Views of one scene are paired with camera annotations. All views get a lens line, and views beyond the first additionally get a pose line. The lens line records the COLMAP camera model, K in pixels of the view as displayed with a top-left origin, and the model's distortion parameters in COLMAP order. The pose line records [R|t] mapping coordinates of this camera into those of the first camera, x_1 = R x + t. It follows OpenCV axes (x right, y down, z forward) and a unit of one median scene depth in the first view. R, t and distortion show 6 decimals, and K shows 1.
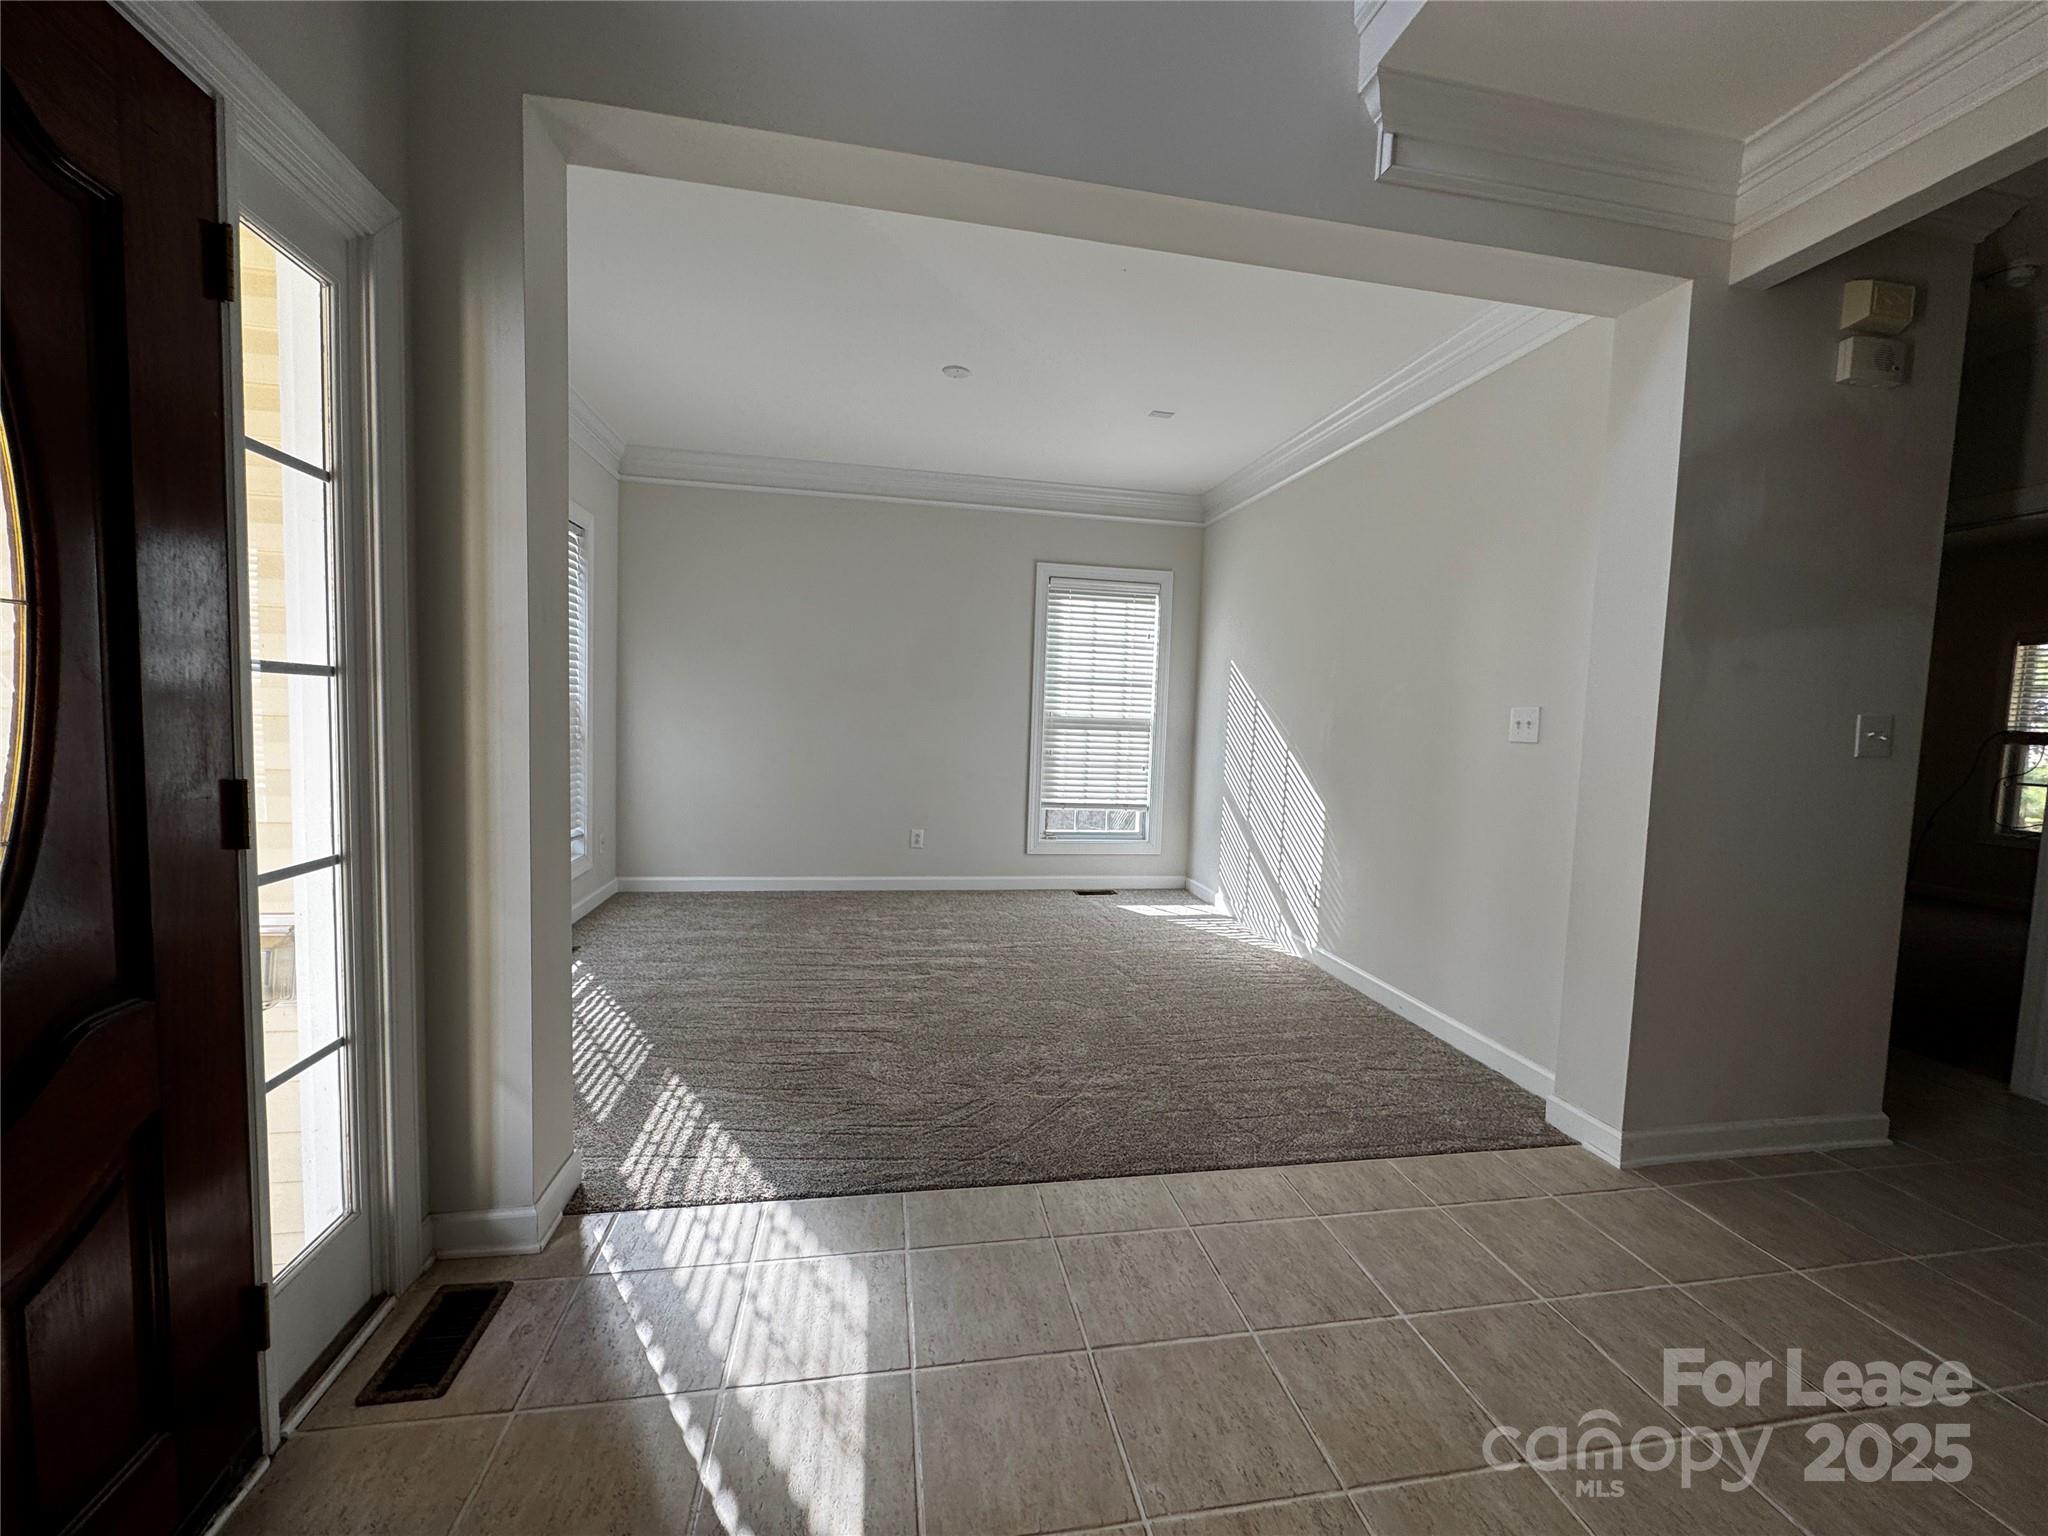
lens RADIAL K [[819.7, 0, 1026.2], [0, 819.7, 768.3], [0, 0, 1]] dist [-0.001446, -0.000701]
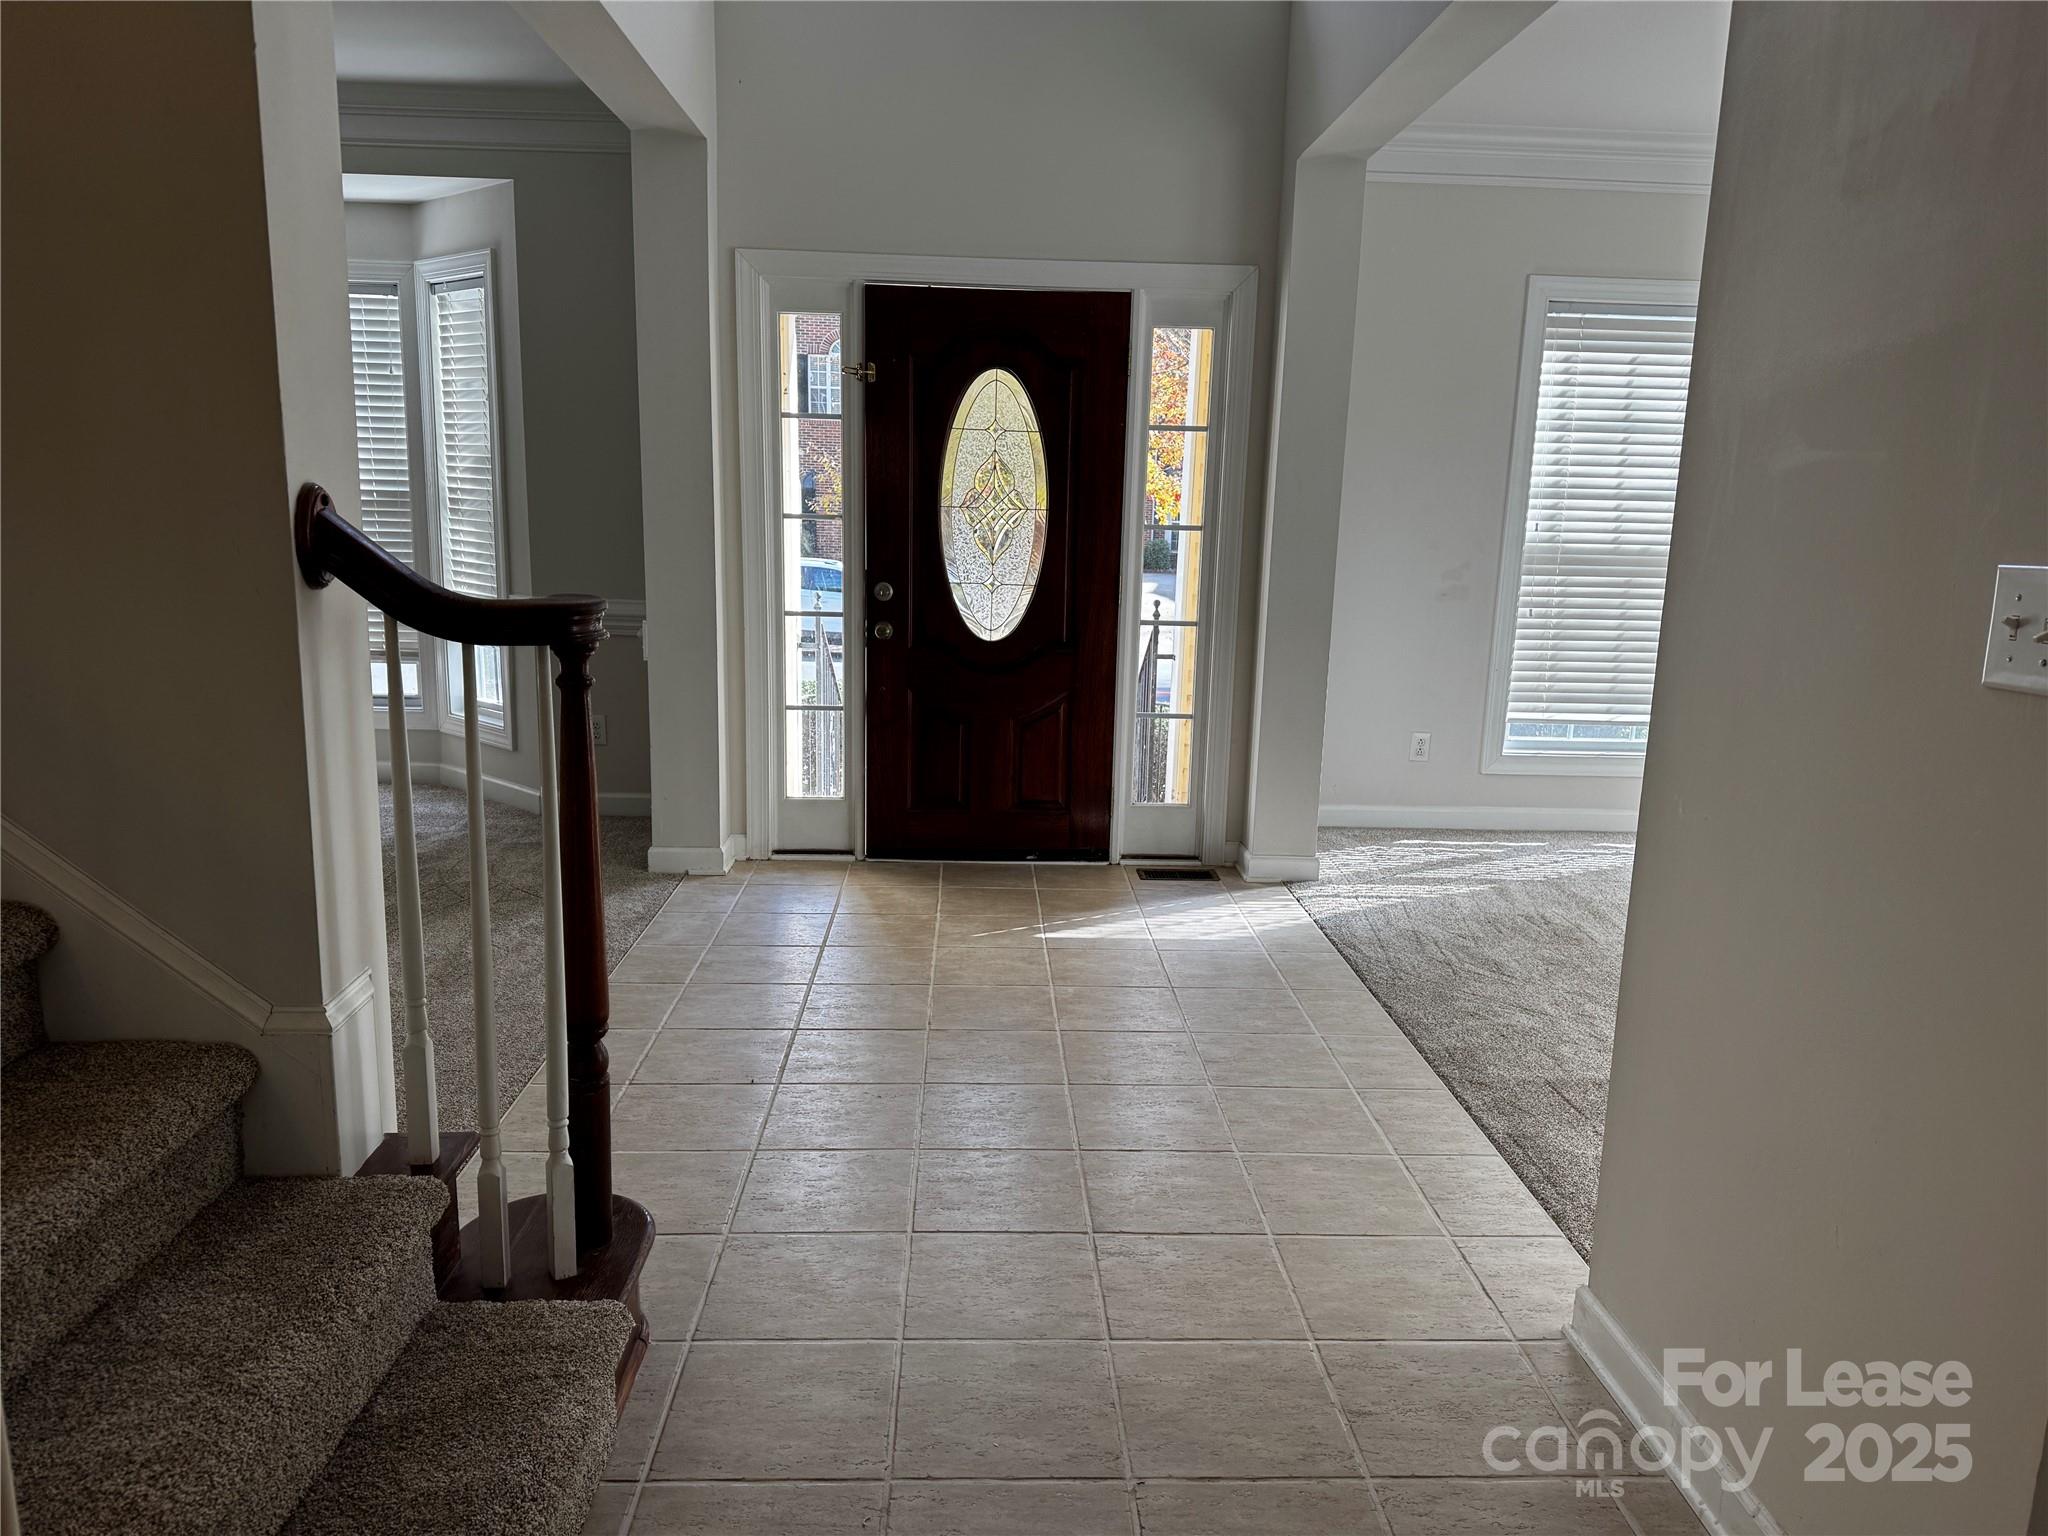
lens RADIAL K [[1455.5, 0, 1023.8], [0, 1455.5, 778.9], [0, 0, 1]] dist [0.111281, -0.165111]
pose [[-0.143300, 0.147595, -0.978612, 1.811072], [-0.104999, 0.980969, 0.163326, -0.031604], [0.984094, 0.126158, -0.125076, 0.706713]]
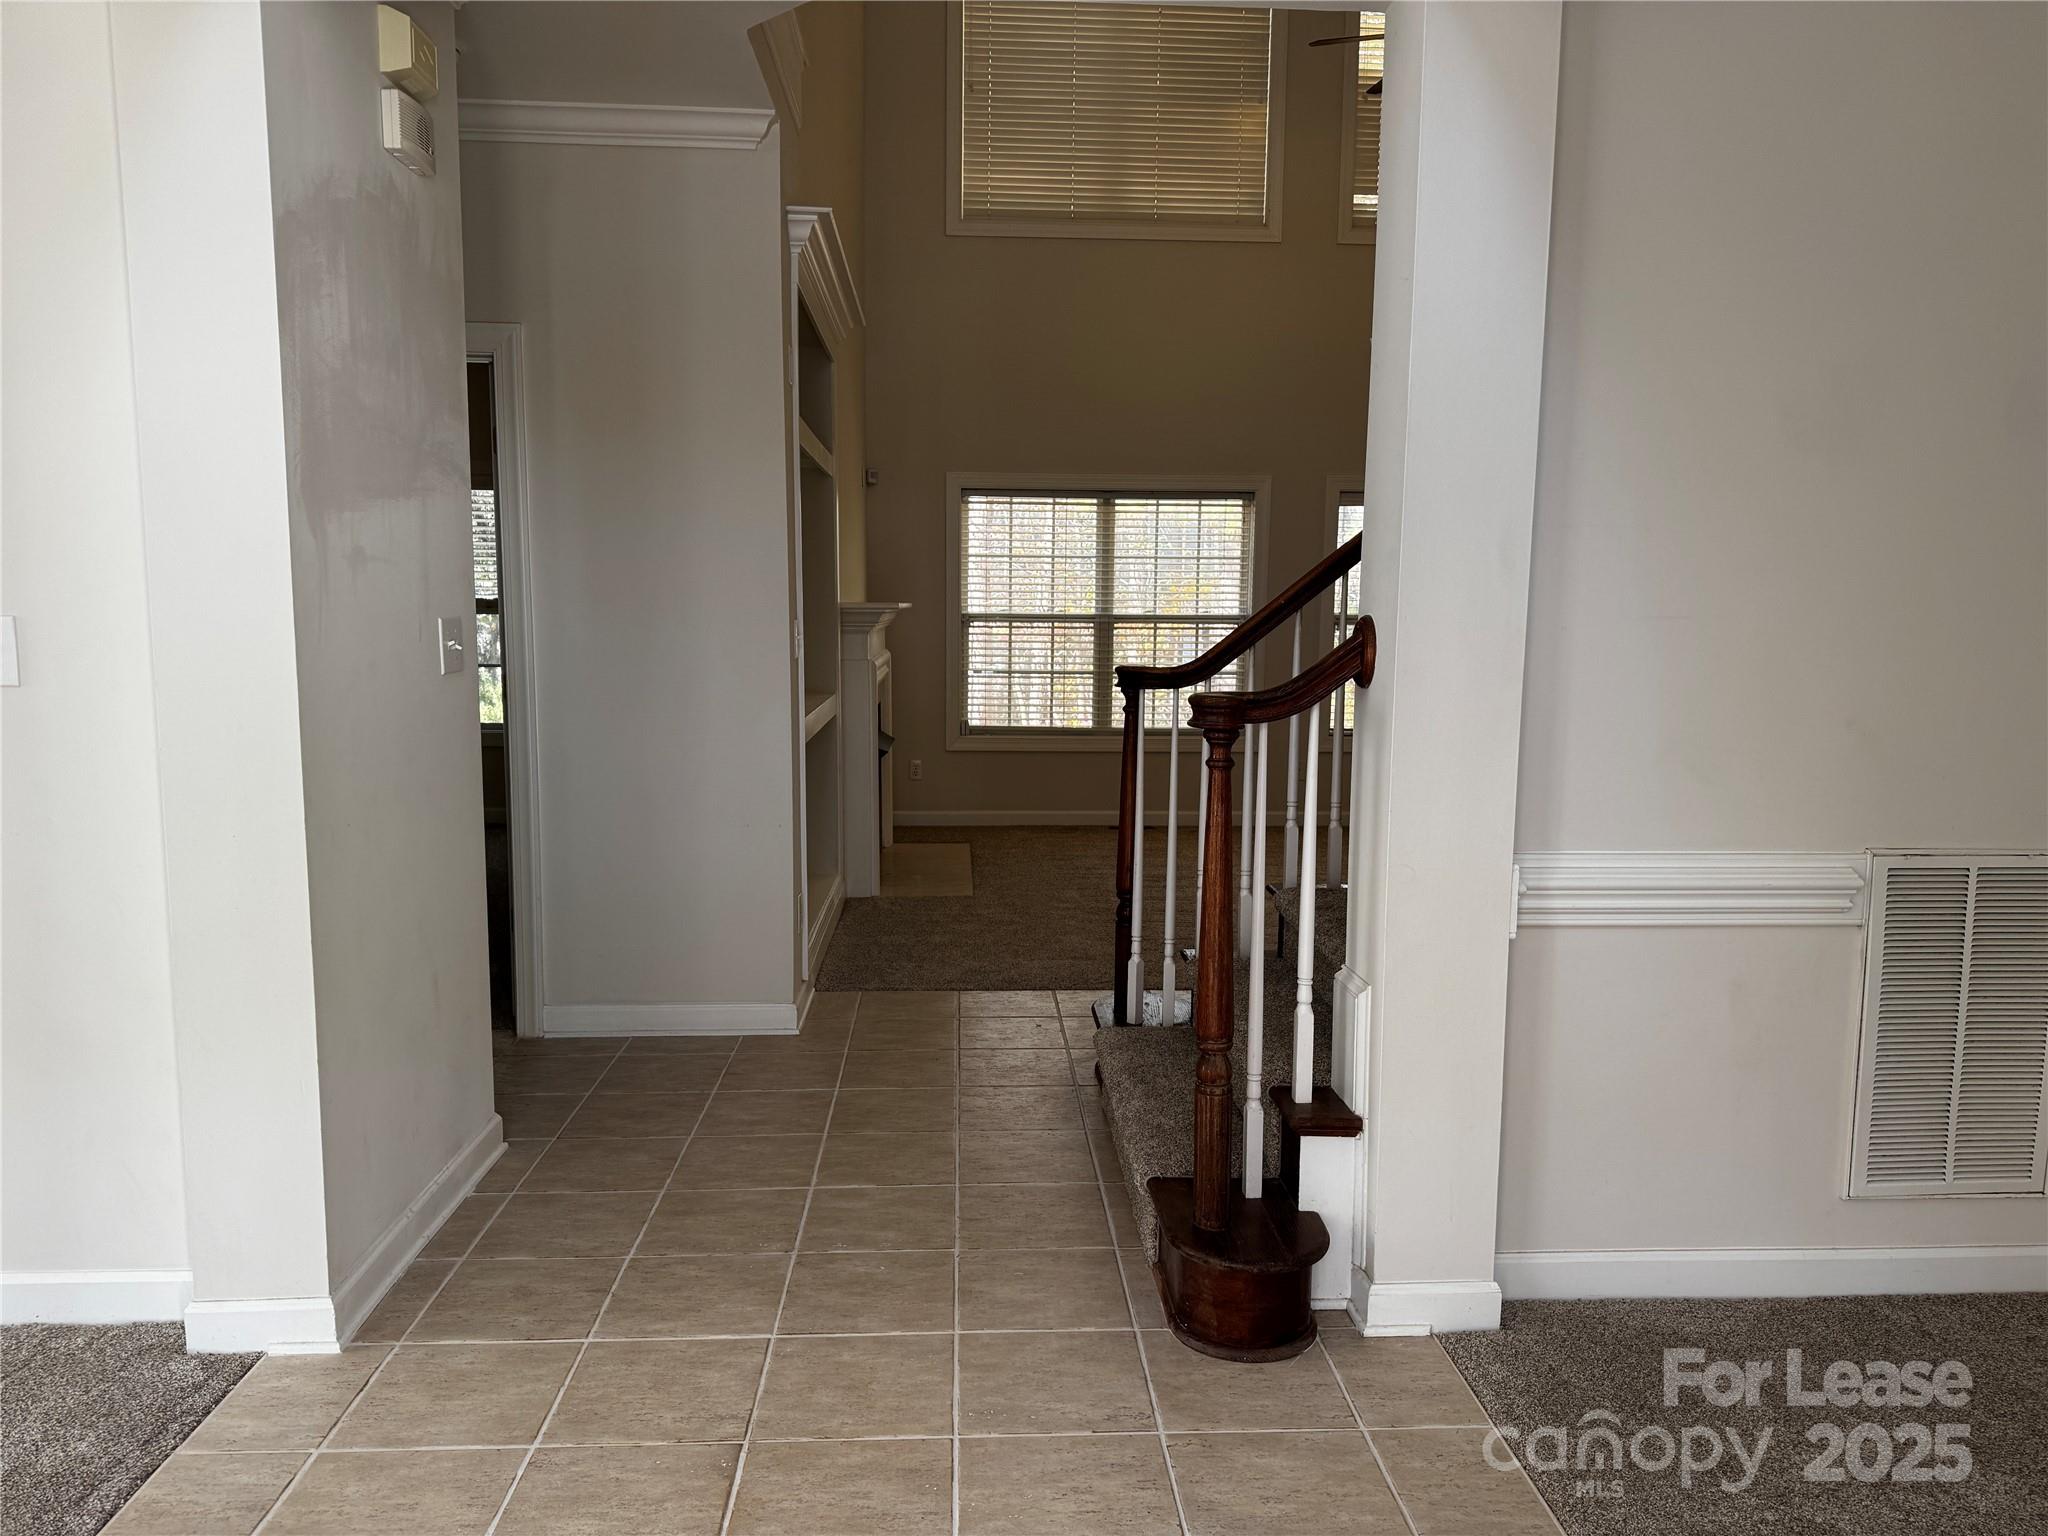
lens RADIAL K [[1436.4, 0, 1033.6], [0, 1436.4, 769.0], [0, 0, 1]] dist [0.105490, -0.145059]
pose [[0.122472, -0.144780, 0.981855, -0.250841], [0.069653, 0.988117, 0.137015, -0.073374], [-0.990025, 0.051609, 0.131101, 0.294814]]
